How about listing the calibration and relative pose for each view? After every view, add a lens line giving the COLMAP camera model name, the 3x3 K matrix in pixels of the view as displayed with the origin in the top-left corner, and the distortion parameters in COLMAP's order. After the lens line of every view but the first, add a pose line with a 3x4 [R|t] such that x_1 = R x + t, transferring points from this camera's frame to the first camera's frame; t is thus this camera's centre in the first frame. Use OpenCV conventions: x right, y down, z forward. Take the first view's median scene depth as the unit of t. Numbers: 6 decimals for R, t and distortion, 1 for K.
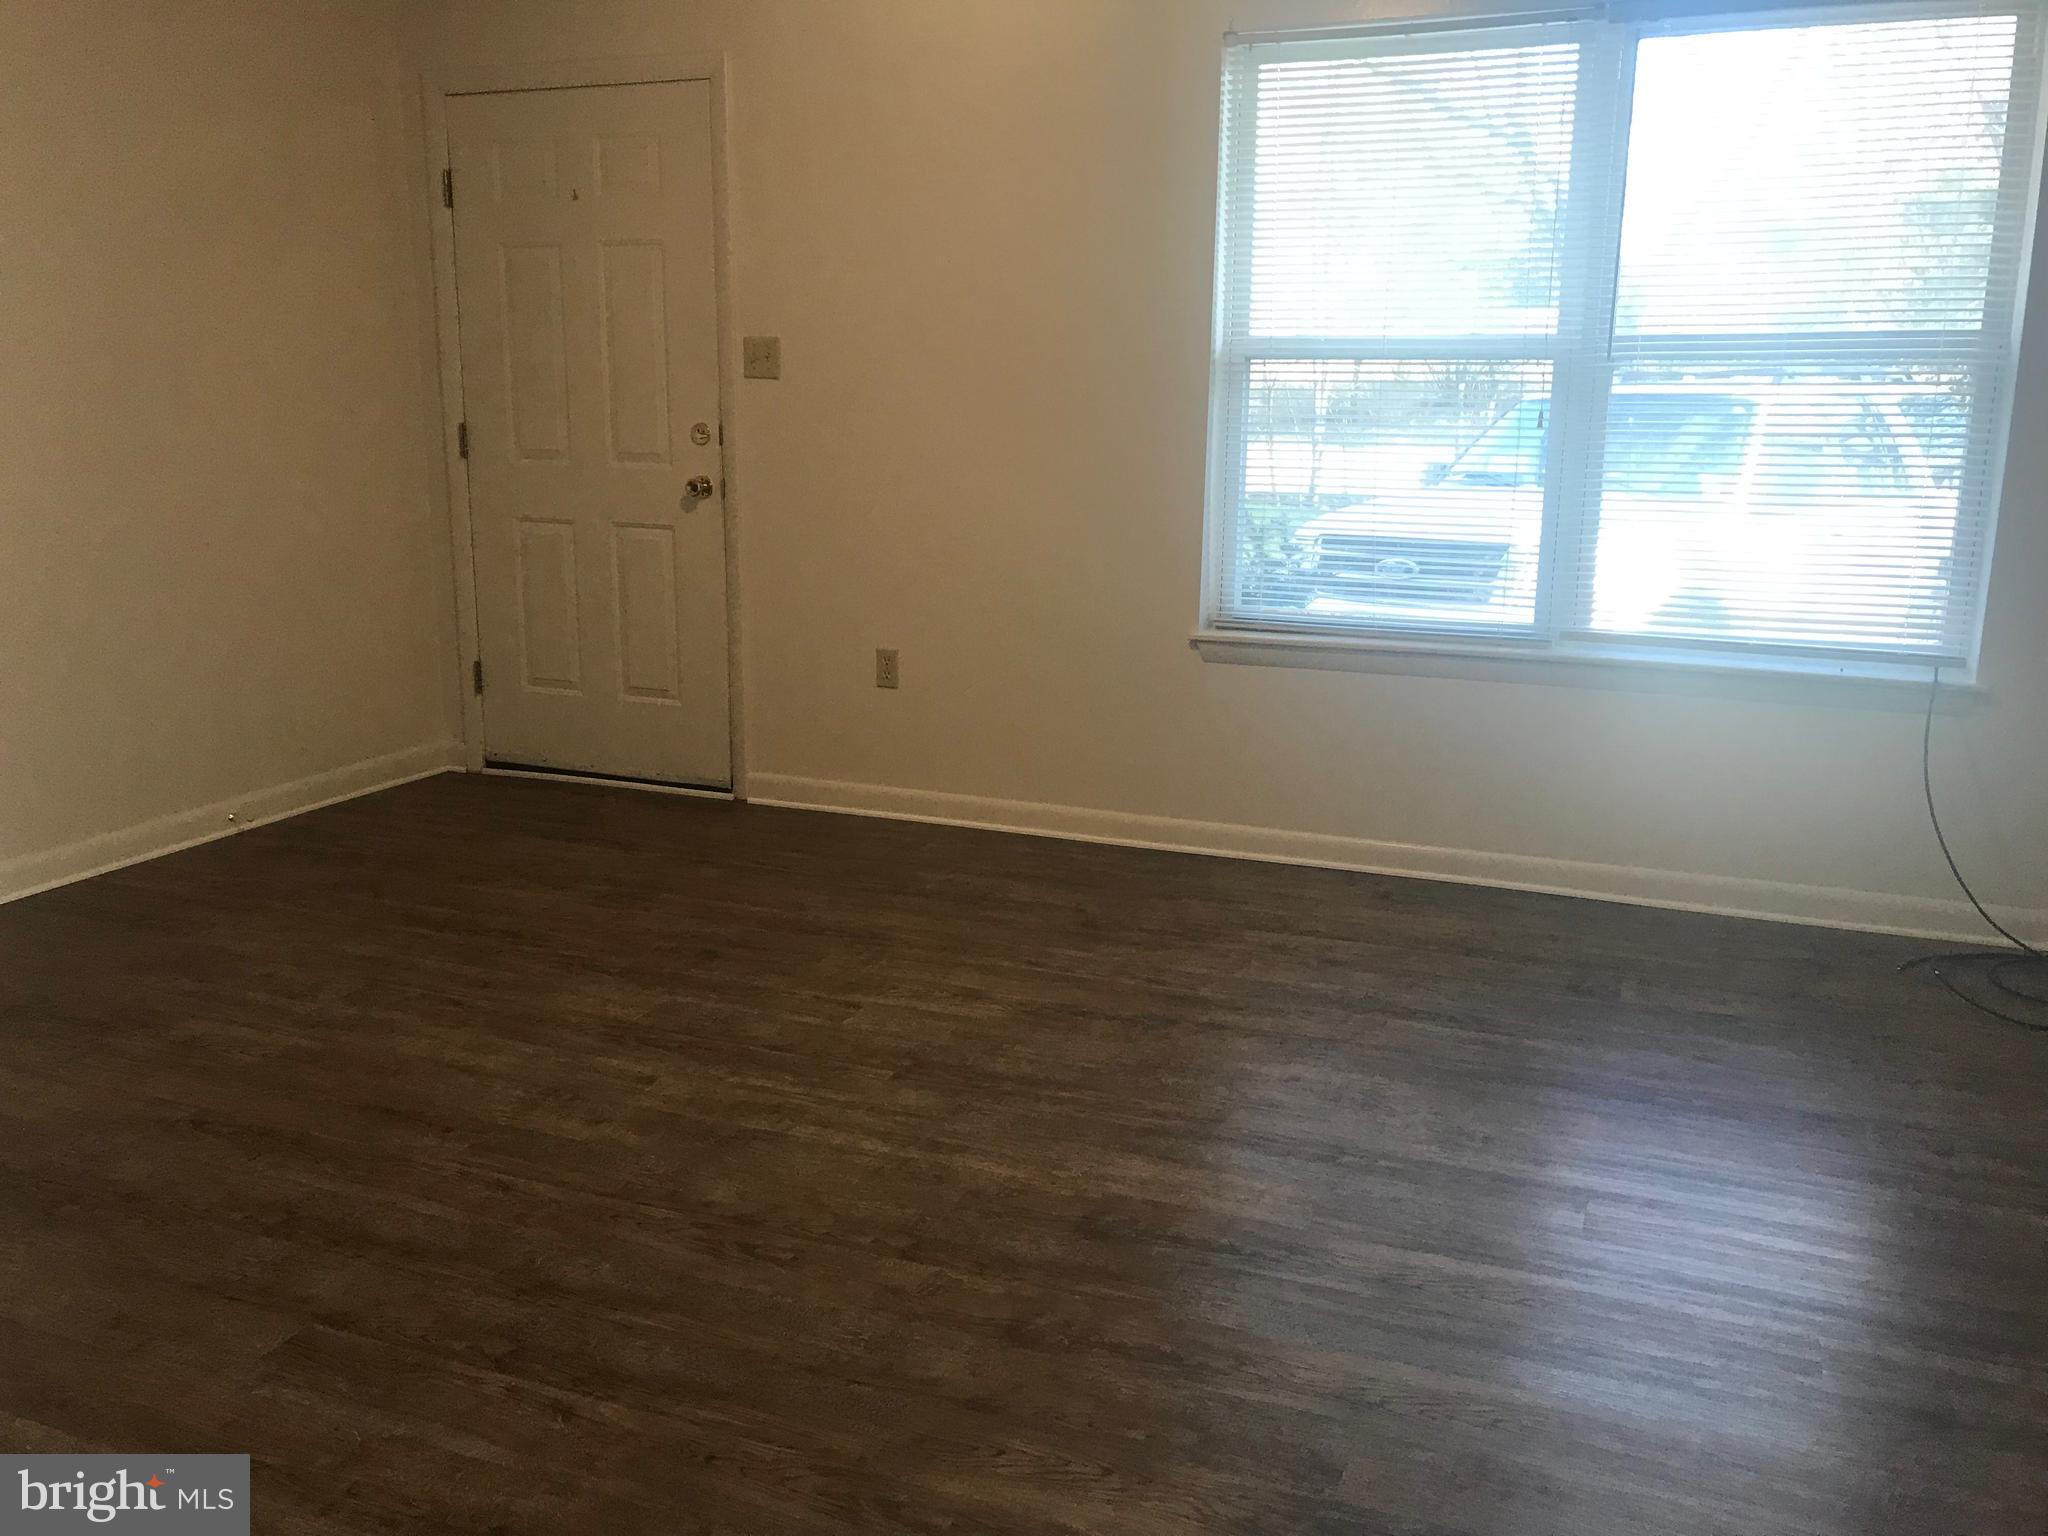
lens RADIAL K [[1660.8, 0, 1024.0], [0, 1660.8, 768.0], [0, 0, 1]] dist [0.027422, 0.000333]
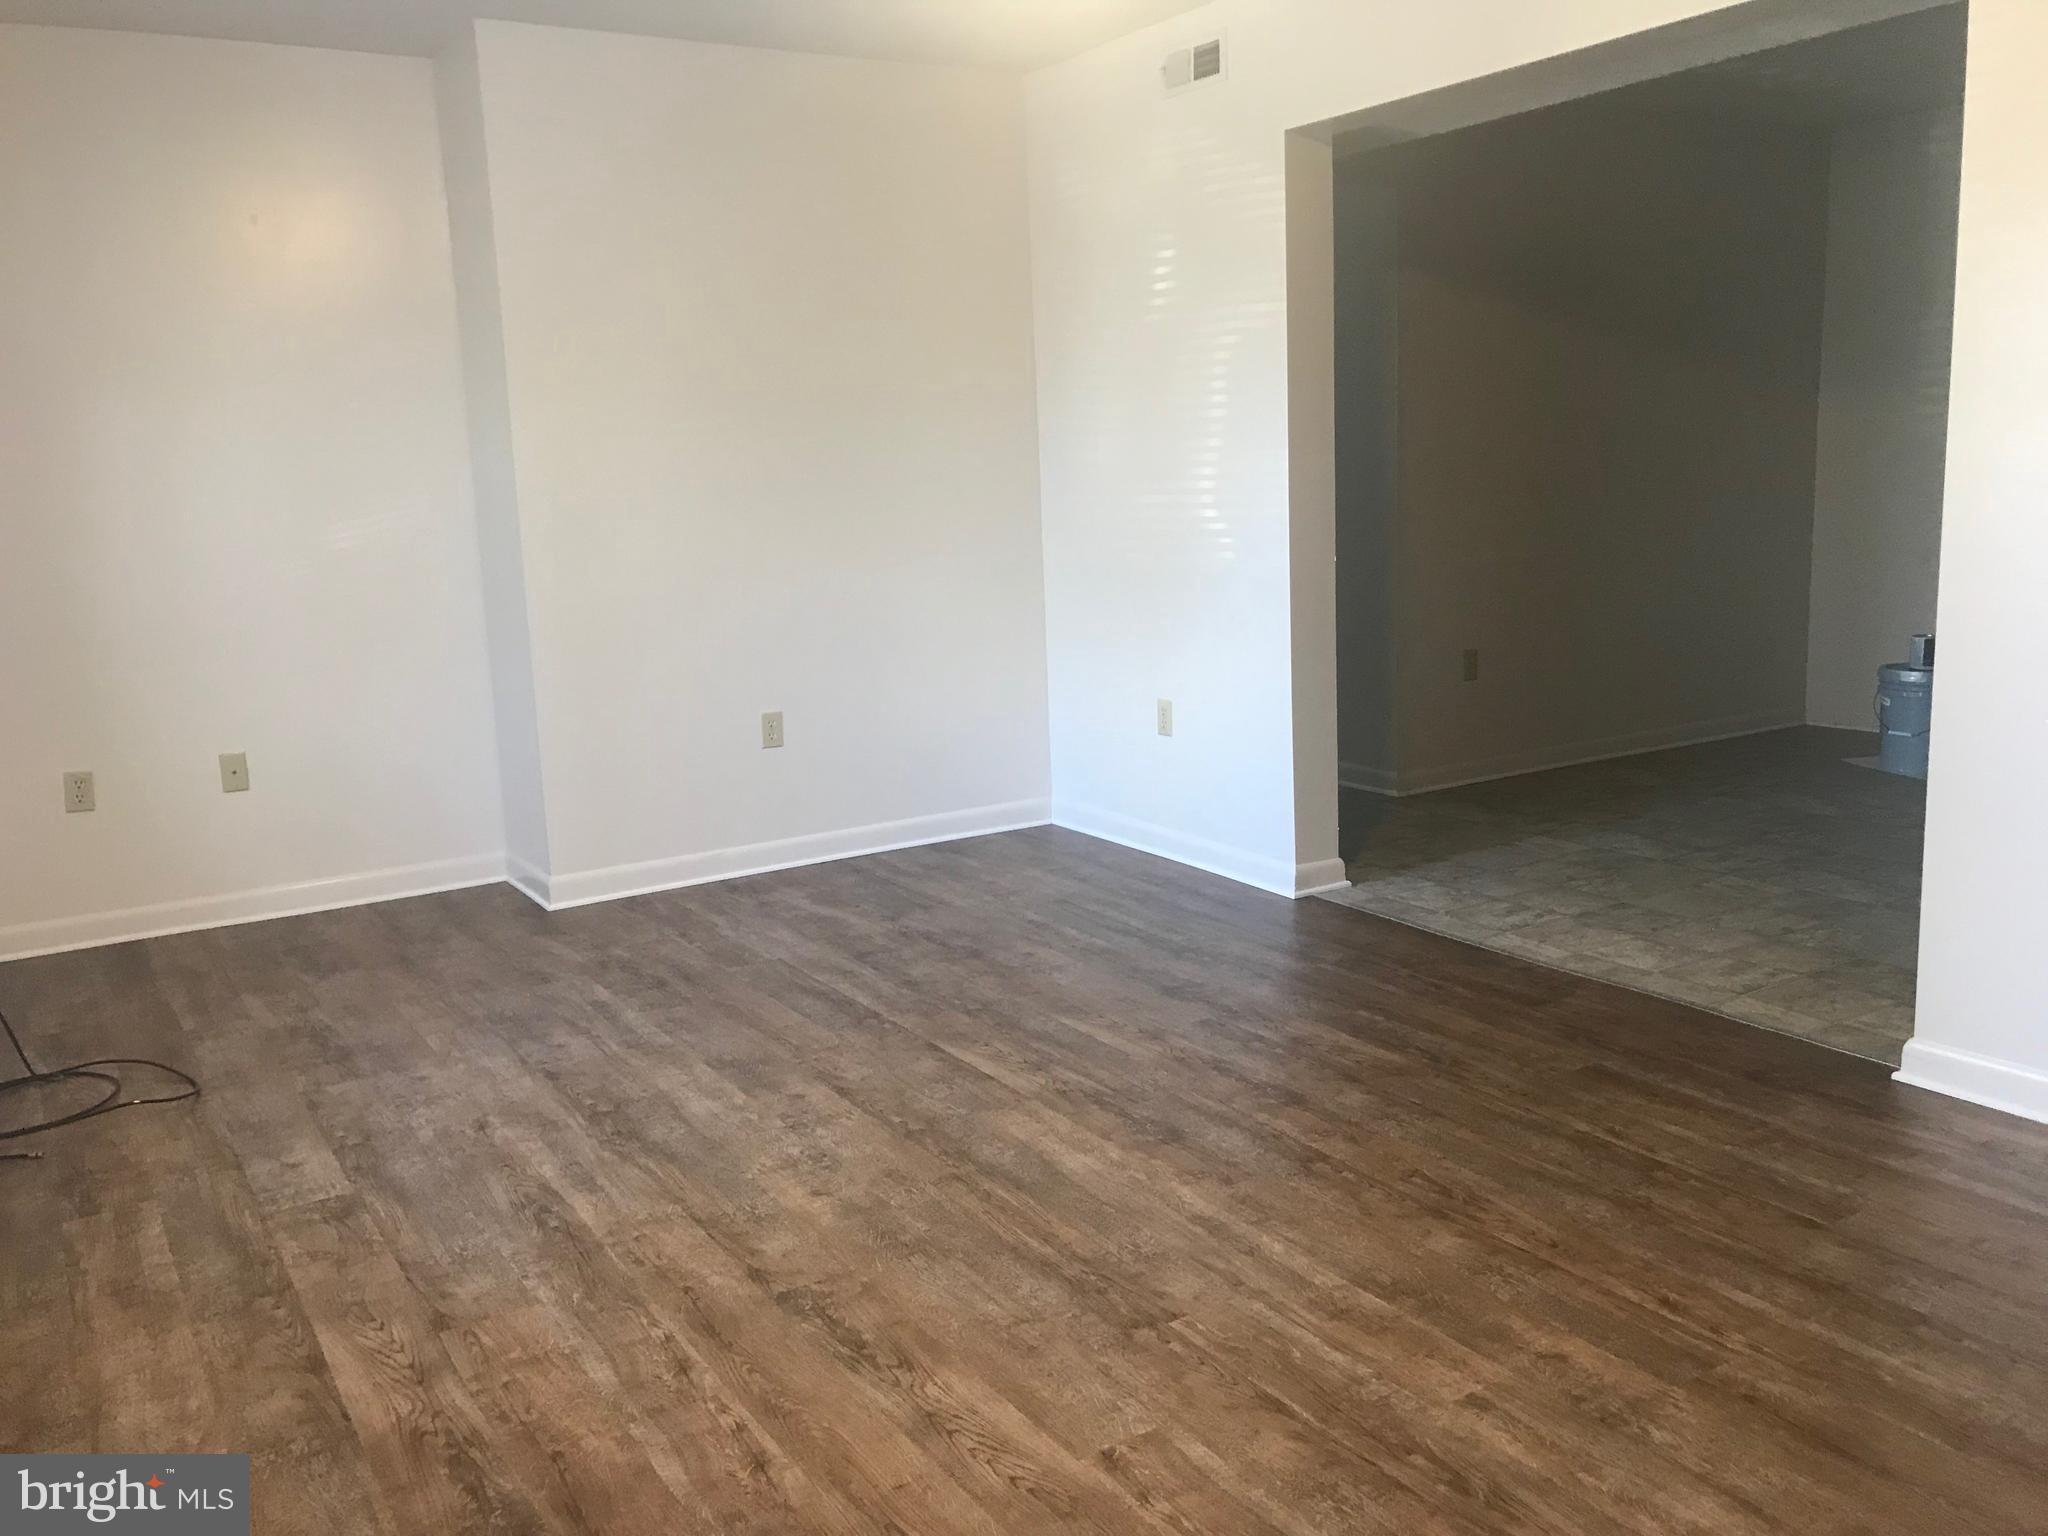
lens RADIAL K [[1660.8, 0, 1024.0], [0, 1660.8, 768.0], [0, 0, 1]] dist [0.027422, 0.000333]
pose [[-0.809202, -0.087055, 0.581046, -0.481594], [0.162350, 0.917324, 0.363536, -0.376544], [-0.564655, 0.388507, -0.728167, 1.583710]]
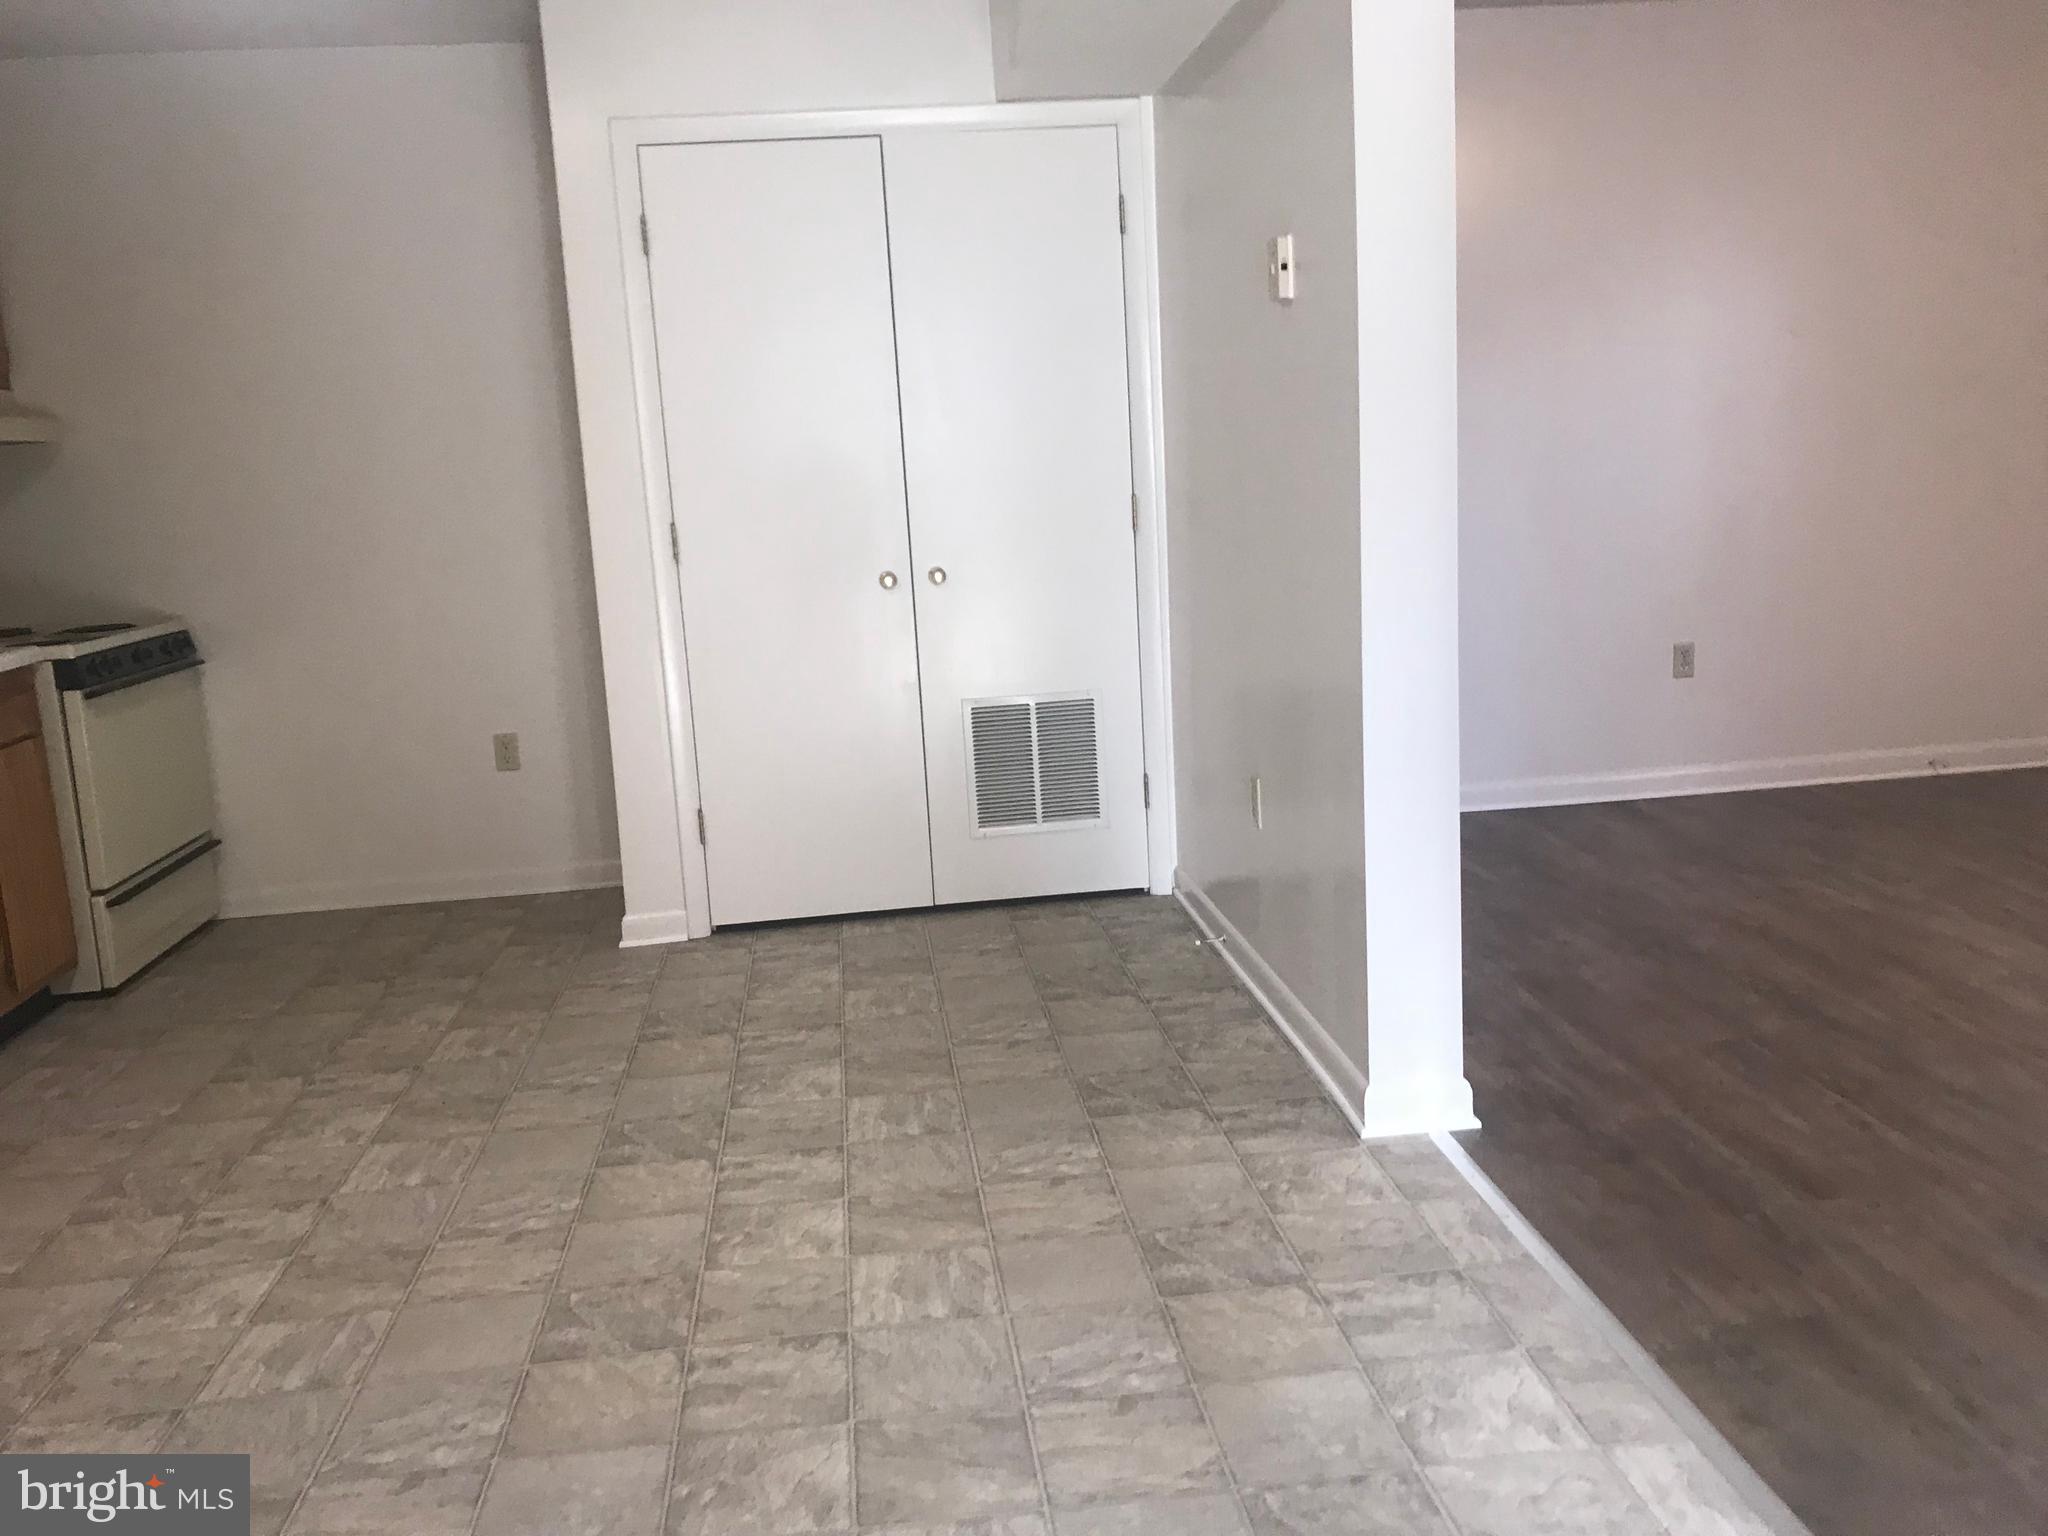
lens RADIAL K [[1660.8, 0, 1024.0], [0, 1660.8, 768.0], [0, 0, 1]] dist [0.027422, 0.000333]
pose [[0.471831, 0.126168, -0.872615, 0.409841], [-0.137539, 0.988125, 0.068500, 0.062704], [0.870895, 0.087698, 0.483581, -0.226394]]
